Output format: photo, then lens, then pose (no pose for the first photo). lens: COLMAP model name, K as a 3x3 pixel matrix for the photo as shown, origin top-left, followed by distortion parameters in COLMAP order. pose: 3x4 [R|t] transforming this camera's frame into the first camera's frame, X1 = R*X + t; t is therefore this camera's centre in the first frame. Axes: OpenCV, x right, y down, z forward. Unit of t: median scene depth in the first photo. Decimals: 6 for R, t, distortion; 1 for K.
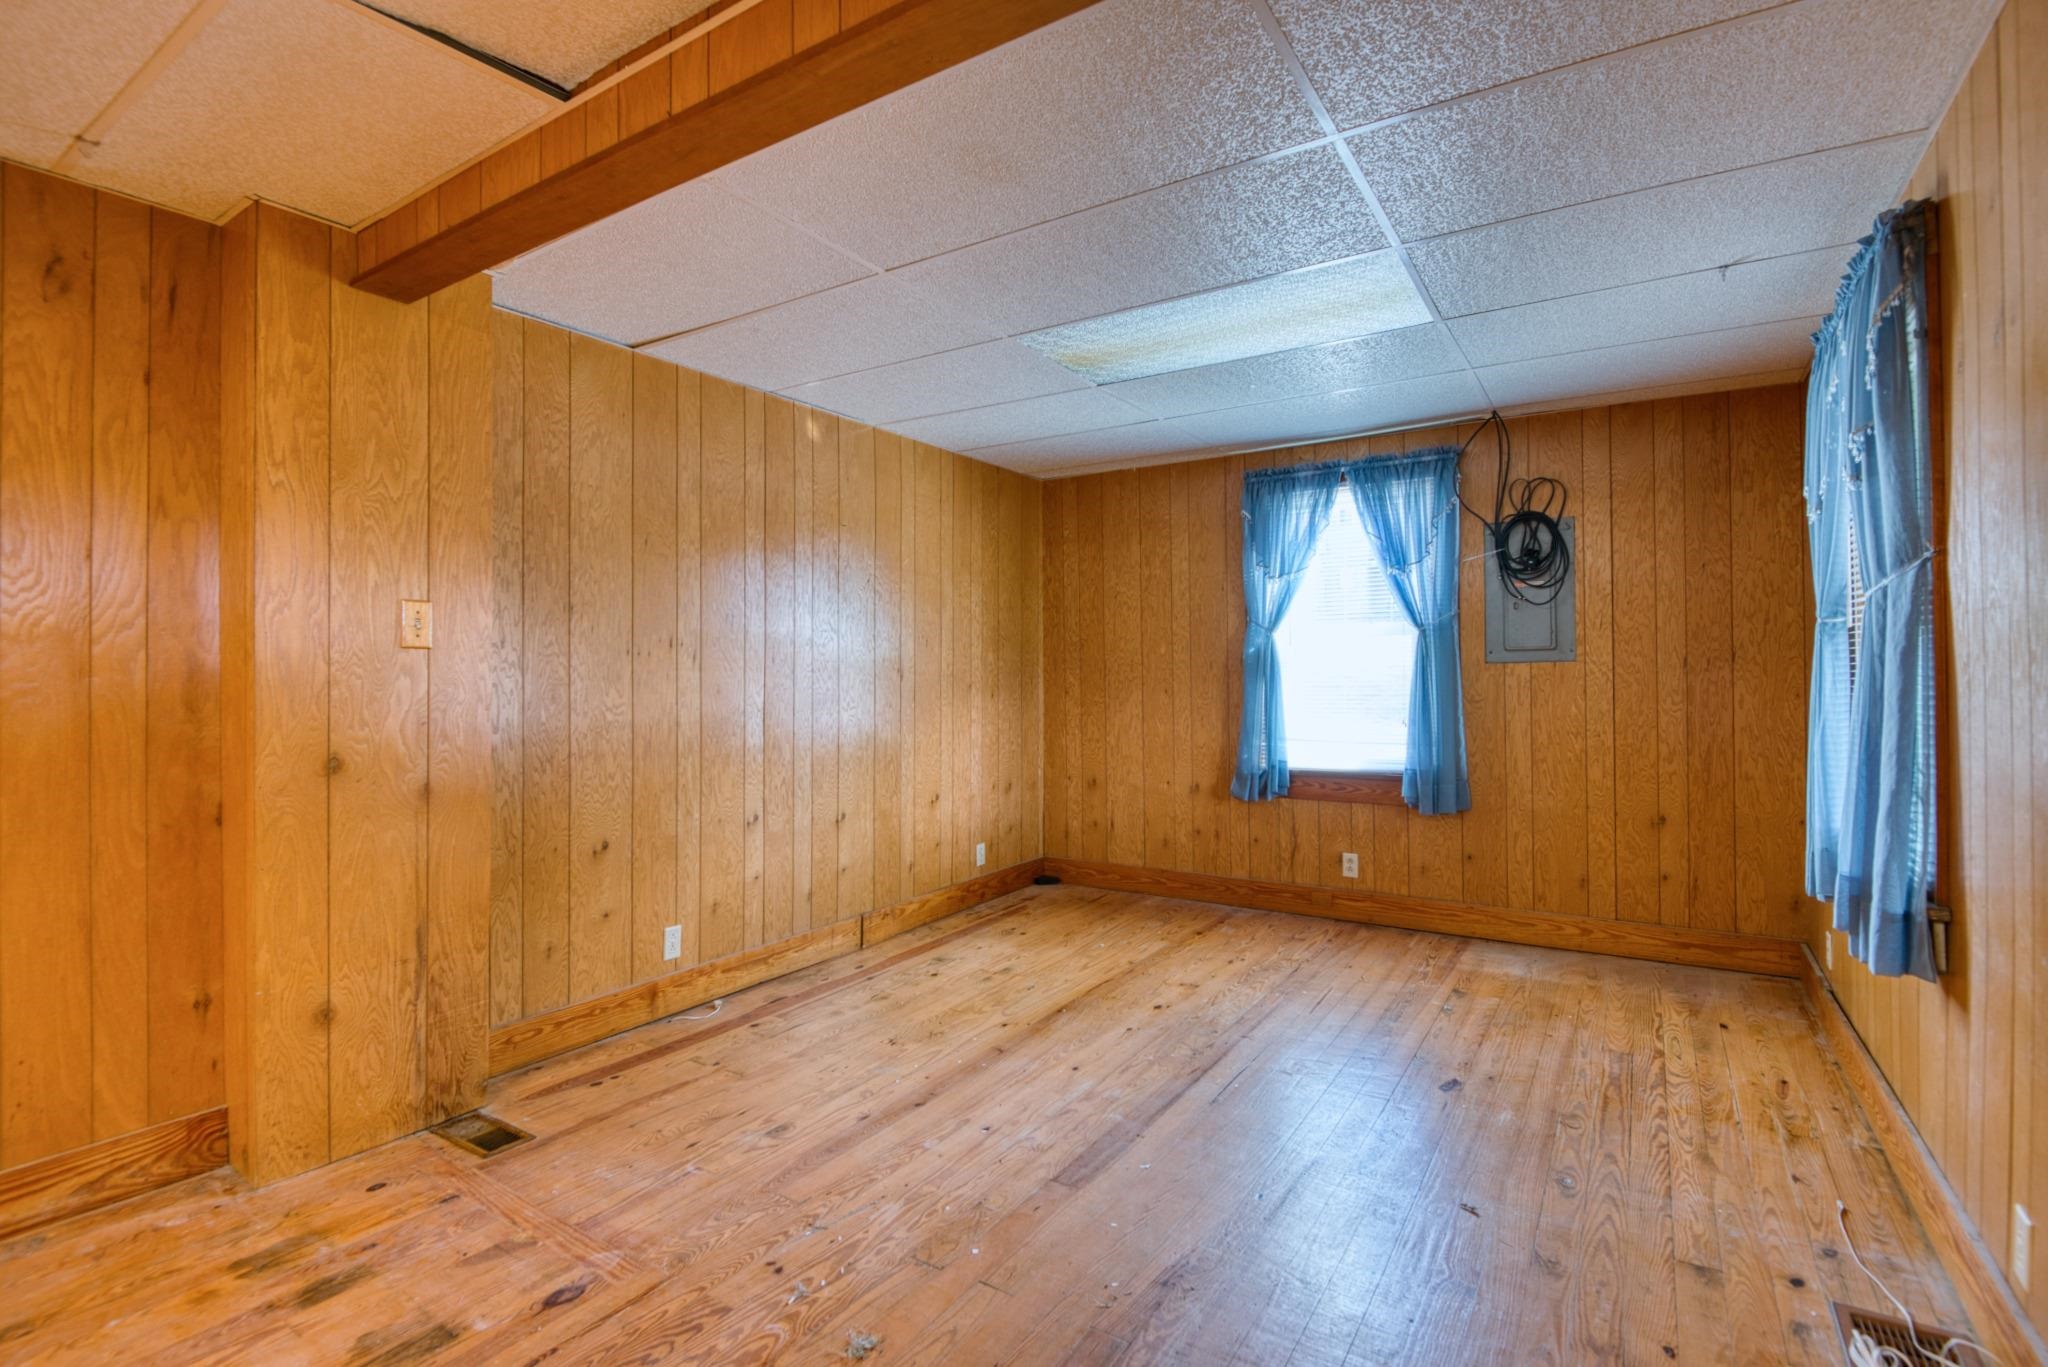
lens RADIAL K [[949.9, 0, 1024.3], [0, 949.9, 675.3], [0, 0, 1]] dist [0.005709, -0.022268]
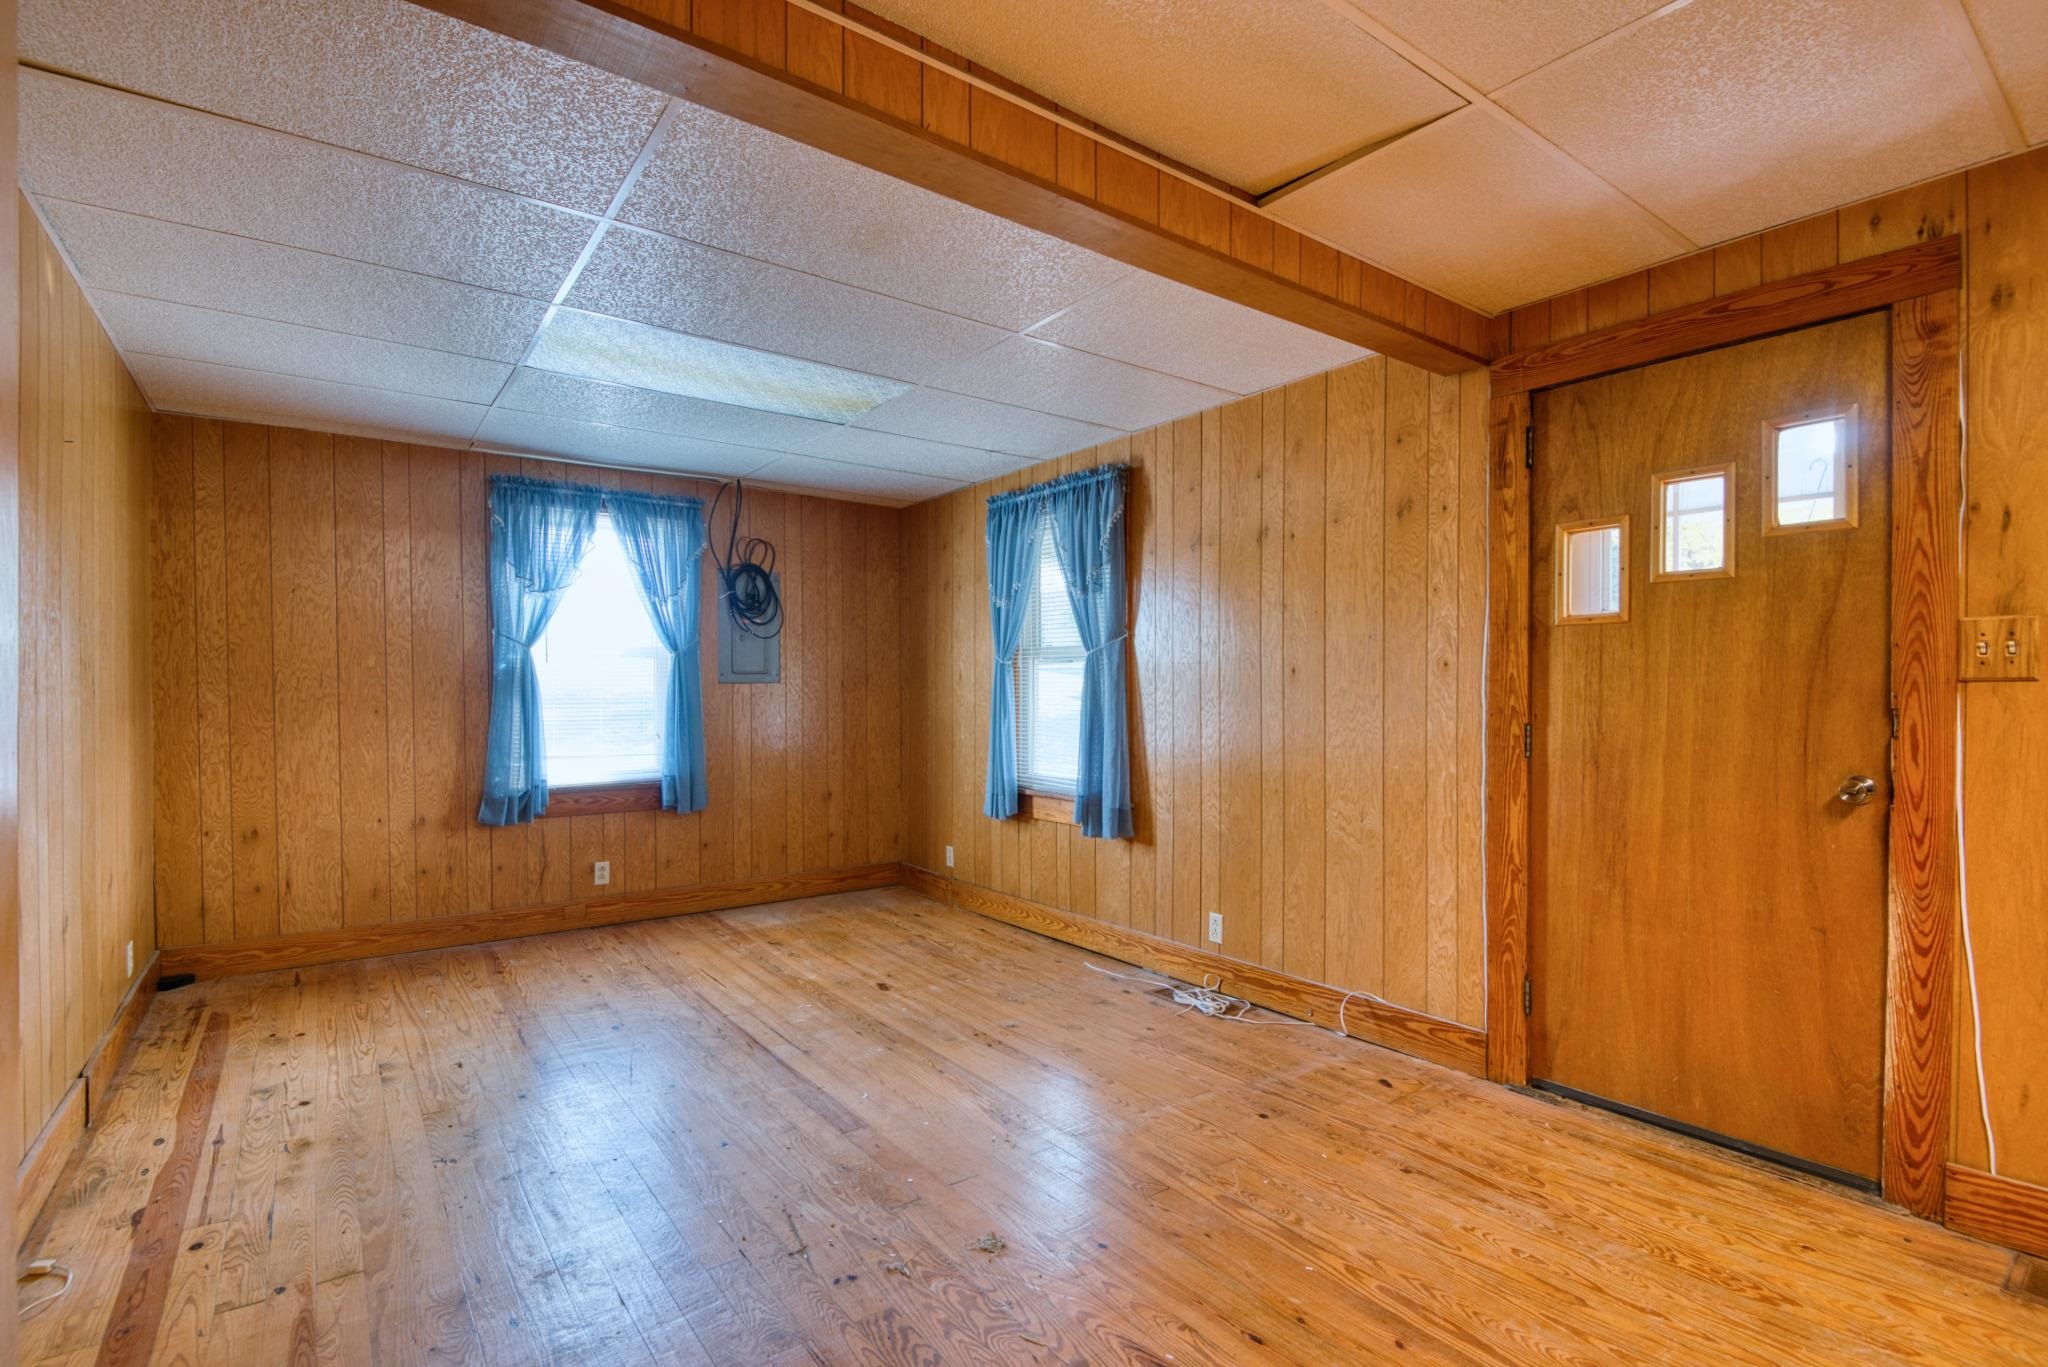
lens RADIAL K [[940.4, 0, 1015.7], [0, 940.4, 714.6], [0, 0, 1]] dist [-0.000084, -0.022278]
pose [[0.351285, -0.017157, 0.936112, -0.512150], [-0.000629, 0.999828, 0.018561, 0.004795], [-0.936269, -0.007109, 0.351213, 0.224559]]
